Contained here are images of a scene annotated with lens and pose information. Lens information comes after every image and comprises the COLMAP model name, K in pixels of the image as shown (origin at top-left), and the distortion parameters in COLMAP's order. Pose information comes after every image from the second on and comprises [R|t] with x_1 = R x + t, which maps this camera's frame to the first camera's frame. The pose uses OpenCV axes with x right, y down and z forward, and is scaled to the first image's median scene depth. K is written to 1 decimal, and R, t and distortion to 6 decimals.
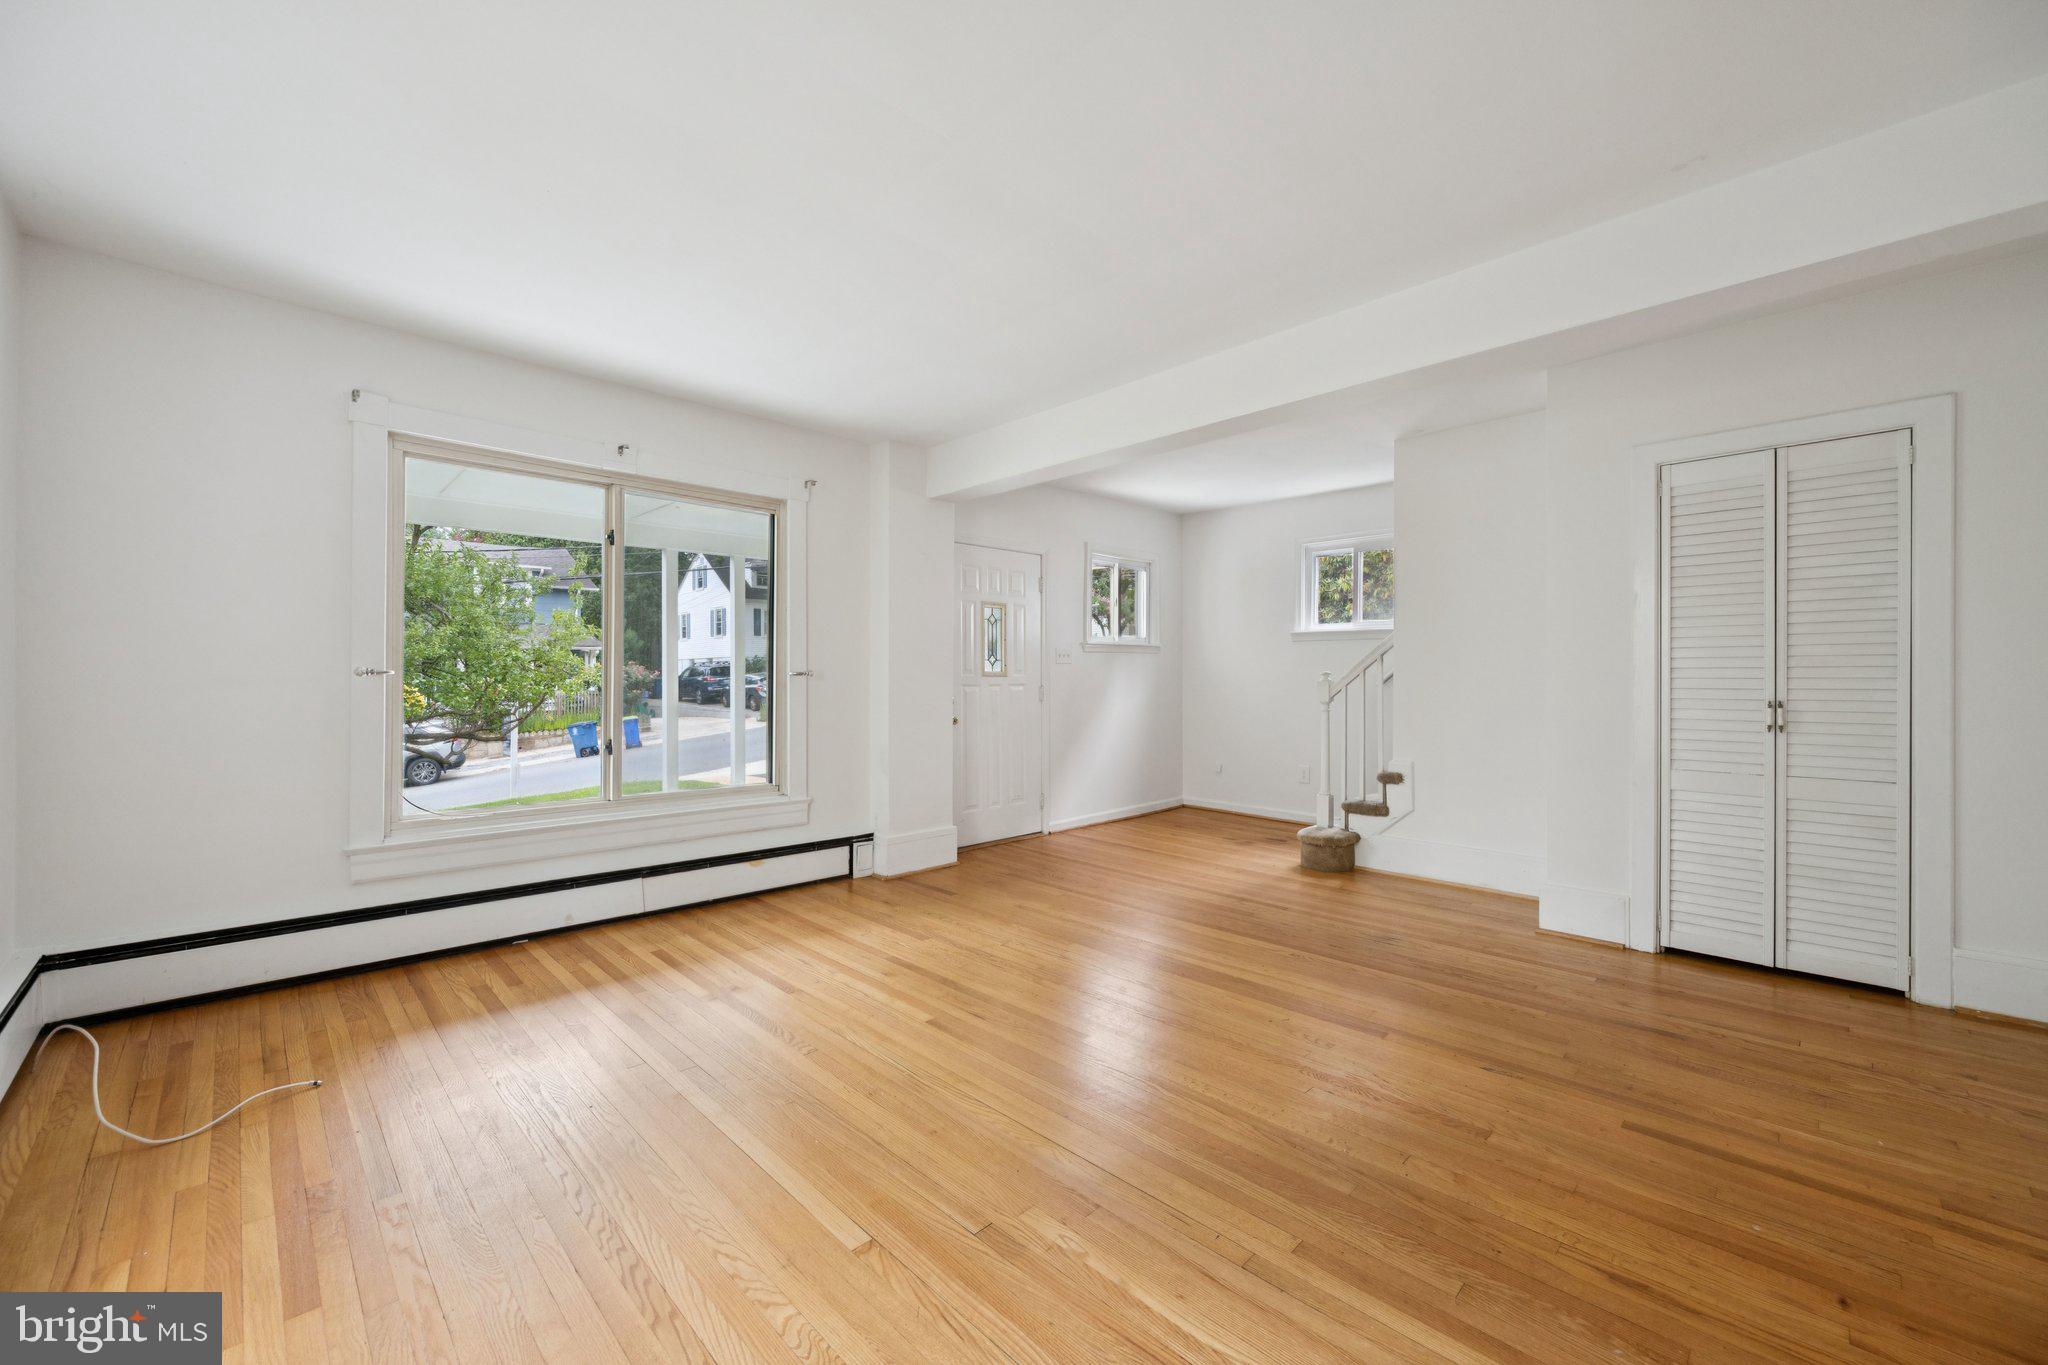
lens RADIAL K [[800.2, 0, 1031.3], [0, 800.2, 677.5], [0, 0, 1]] dist [0.005493, -0.000622]
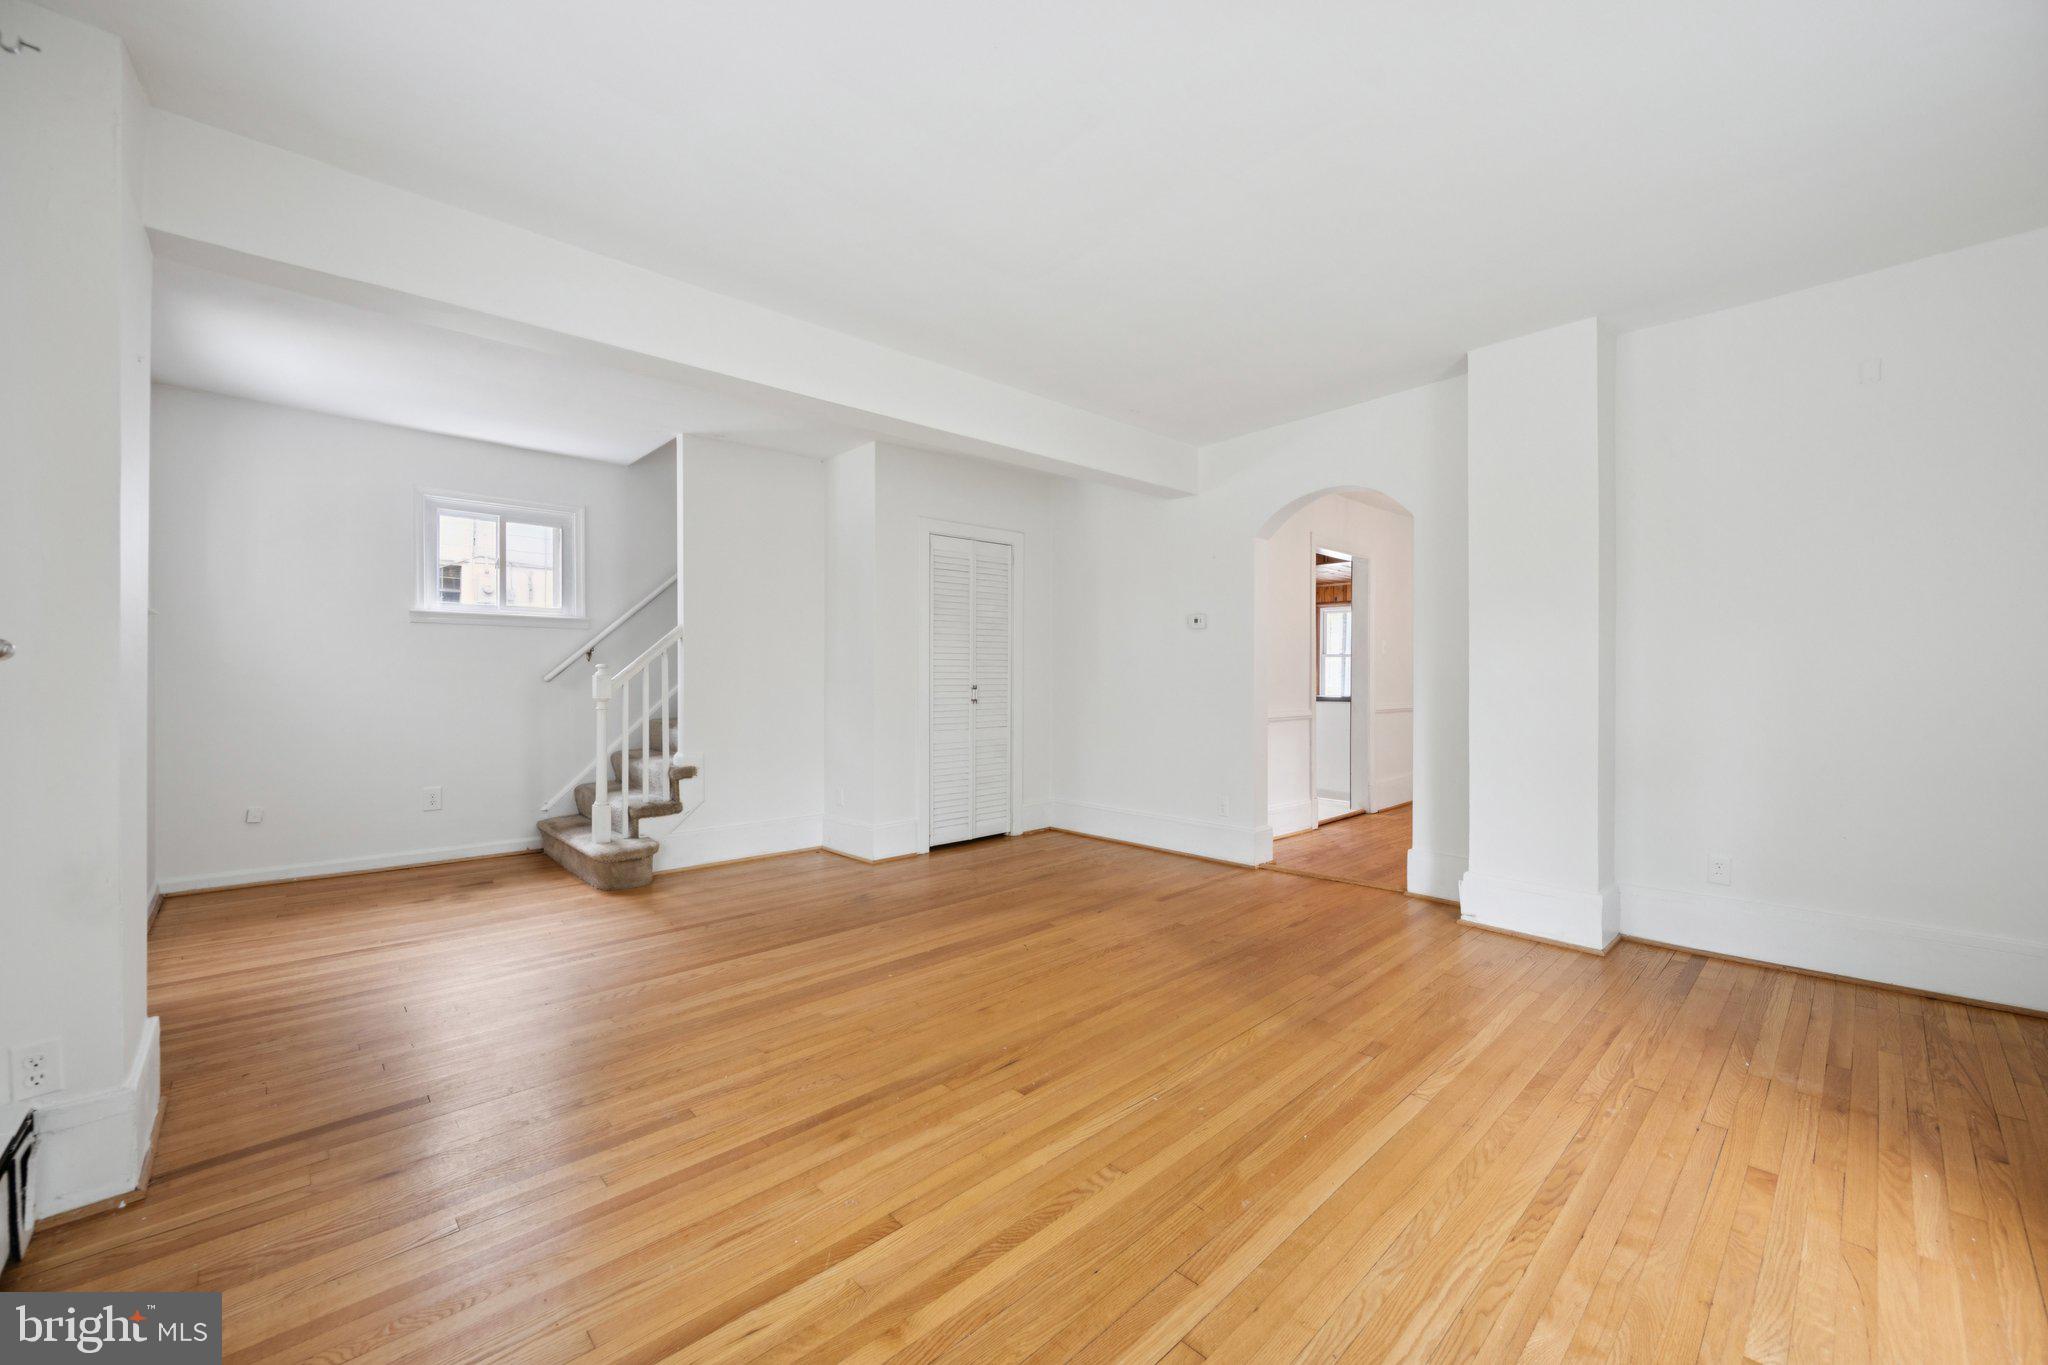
lens RADIAL K [[800.2, 0, 1031.3], [0, 800.2, 679.8], [0, 0, 1]] dist [0.005493, -0.000622]
pose [[0.029485, -0.005830, 0.999548, -0.797491], [-0.000816, 0.999983, 0.005857, 0.007196], [-0.999565, -0.000988, 0.029479, 0.827937]]
